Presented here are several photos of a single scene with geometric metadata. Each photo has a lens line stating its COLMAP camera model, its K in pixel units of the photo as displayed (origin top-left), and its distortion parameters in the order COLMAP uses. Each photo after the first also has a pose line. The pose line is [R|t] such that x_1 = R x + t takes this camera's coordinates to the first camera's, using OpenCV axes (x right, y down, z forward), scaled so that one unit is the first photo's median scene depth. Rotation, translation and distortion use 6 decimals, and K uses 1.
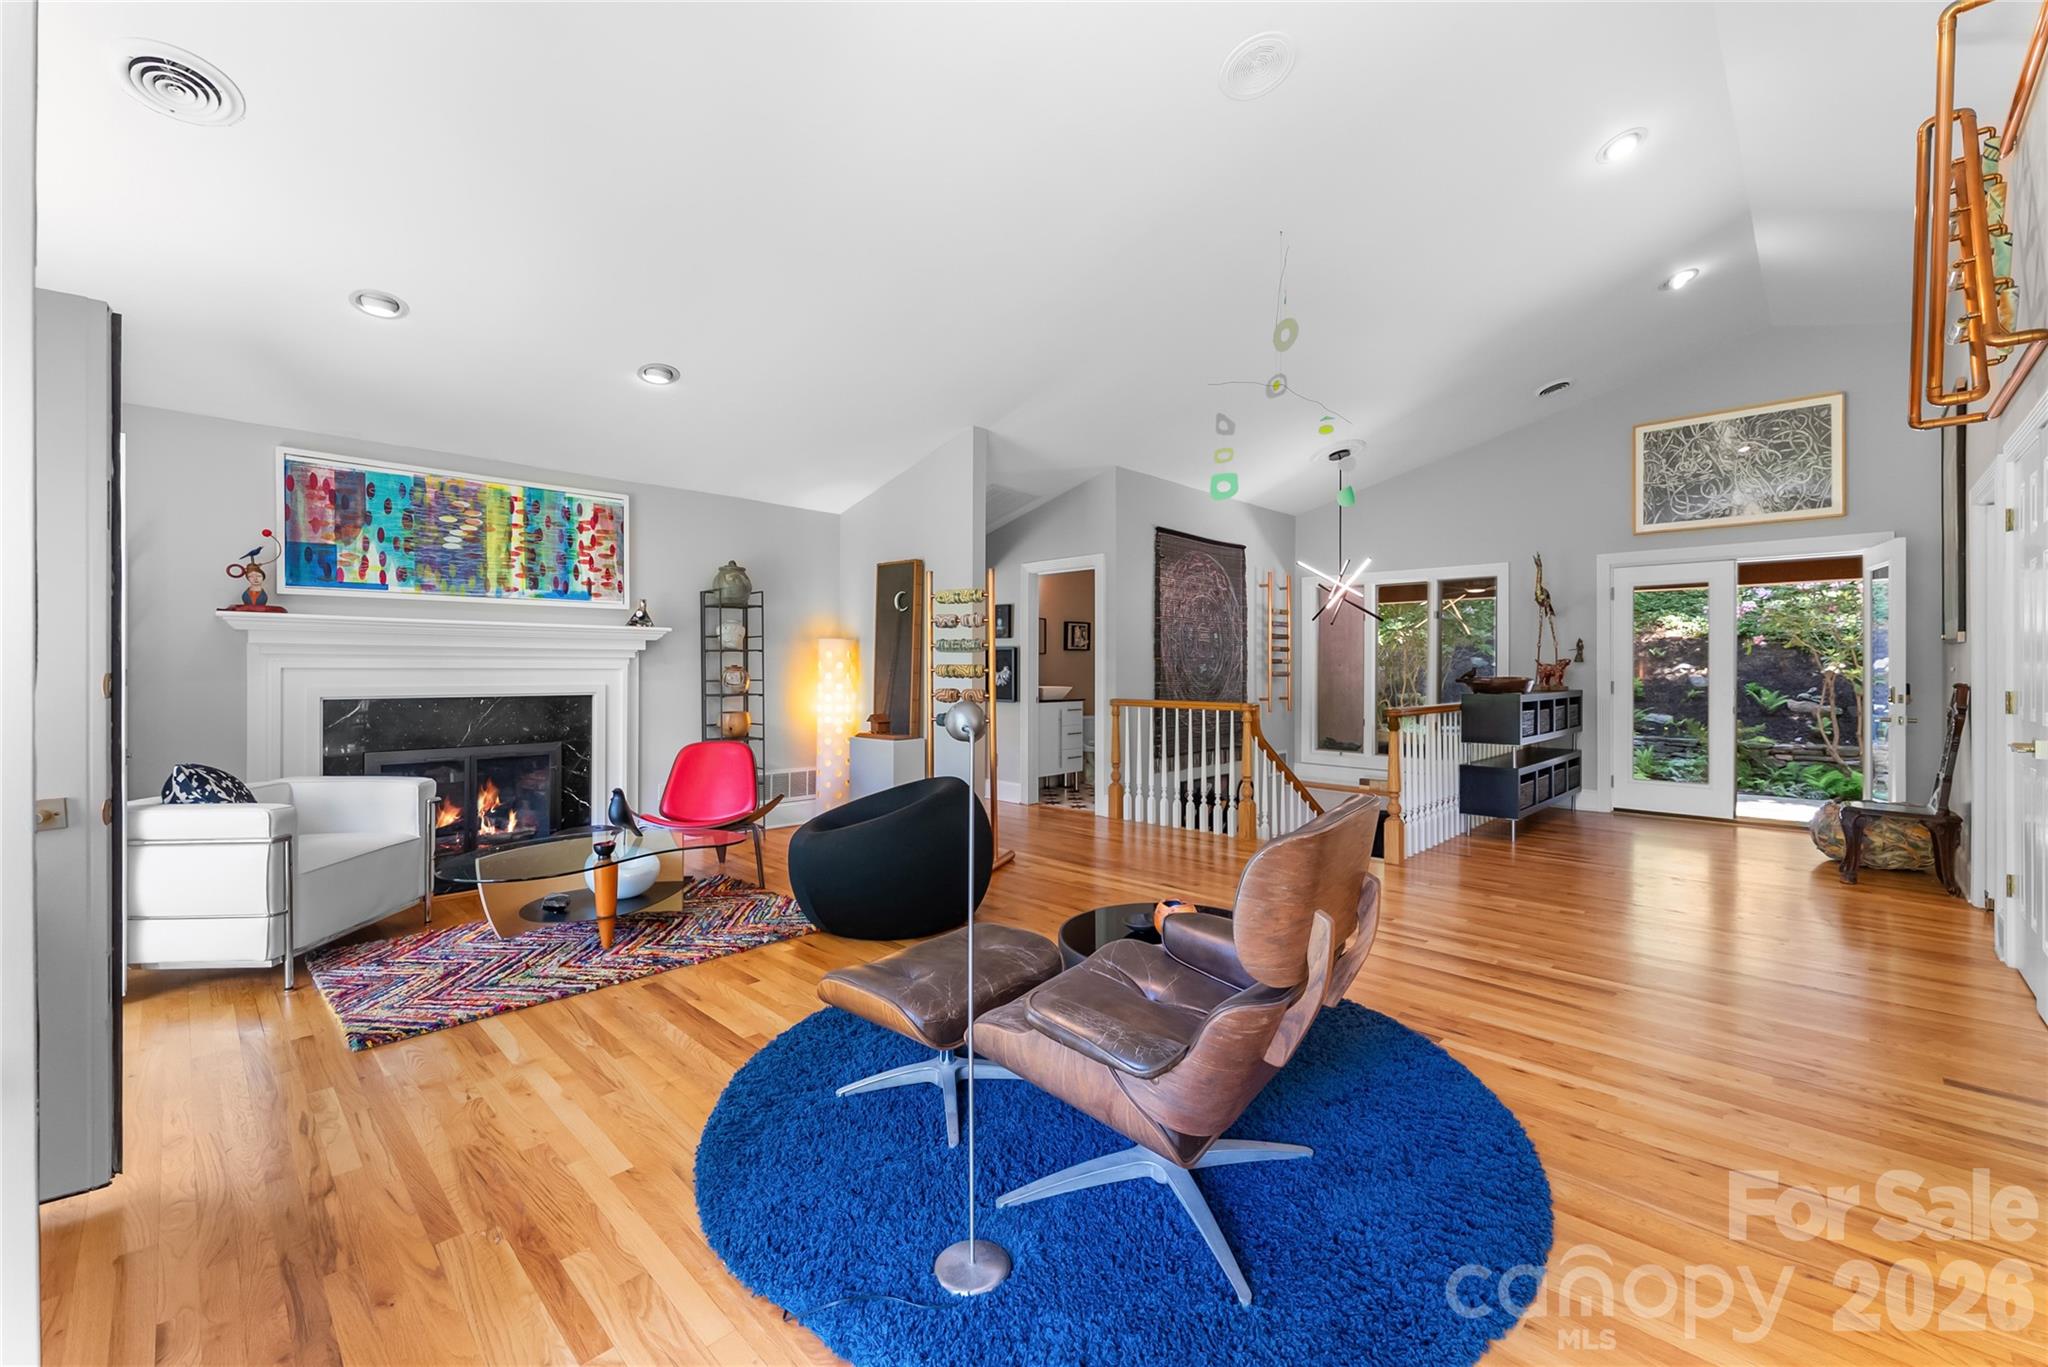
lens RADIAL K [[833.5, 0, 1030.2], [0, 833.5, 660.8], [0, 0, 1]] dist [-0.001343, -0.000465]
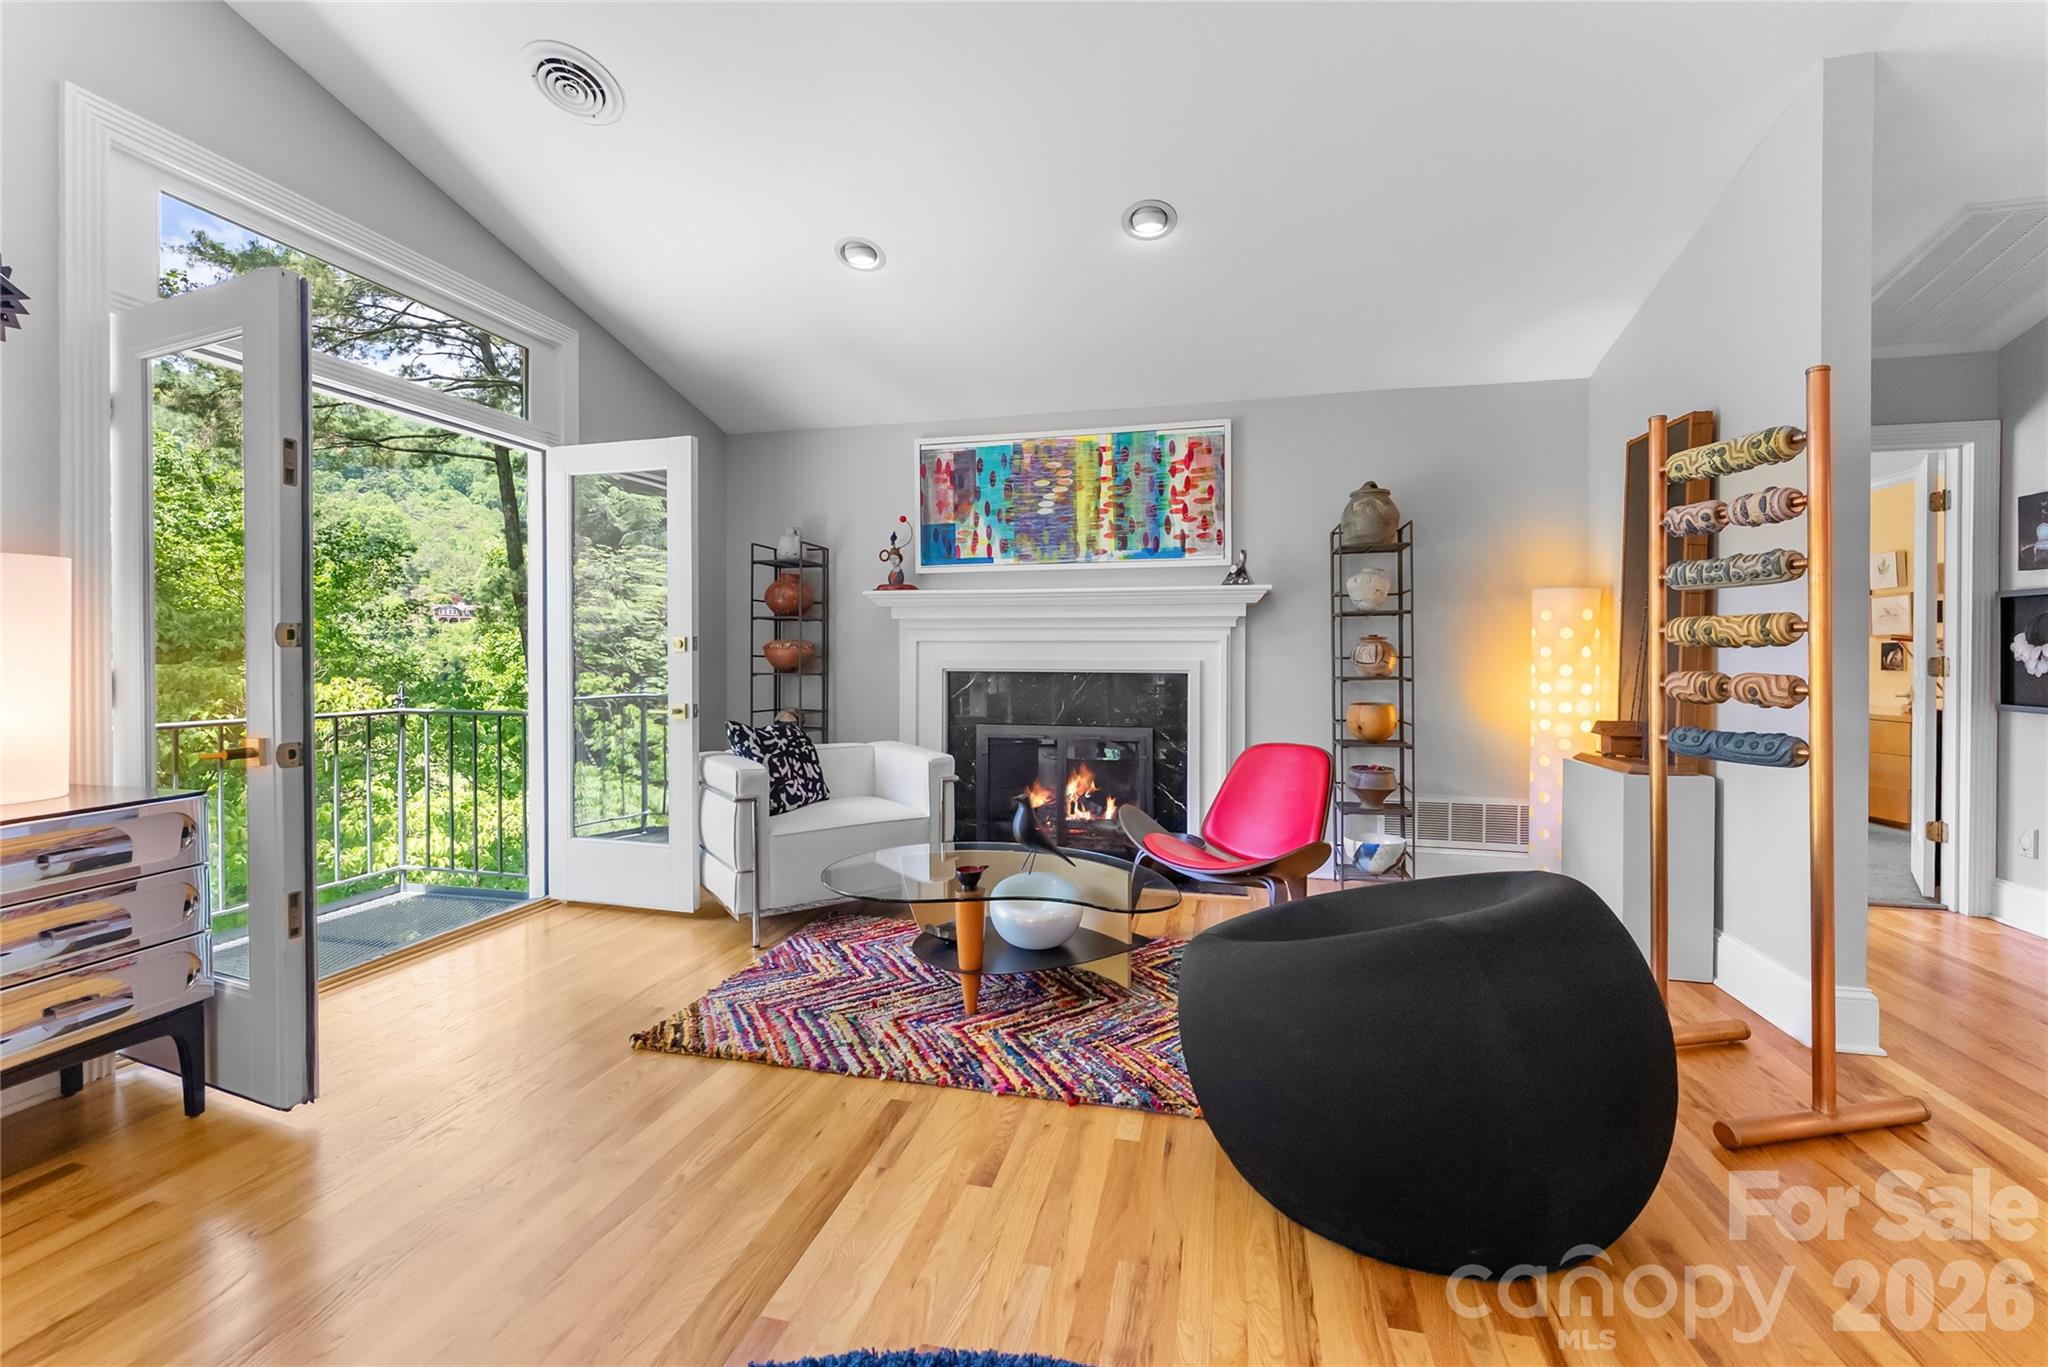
lens RADIAL K [[833.5, 0, 1030.2], [0, 833.5, 660.8], [0, 0, 1]] dist [-0.001343, -0.000465]
pose [[0.511392, 0.003871, -0.859339, 0.106734], [0.005937, 0.999950, 0.008037, 0.023574], [0.859327, -0.009212, 0.511344, 0.503837]]
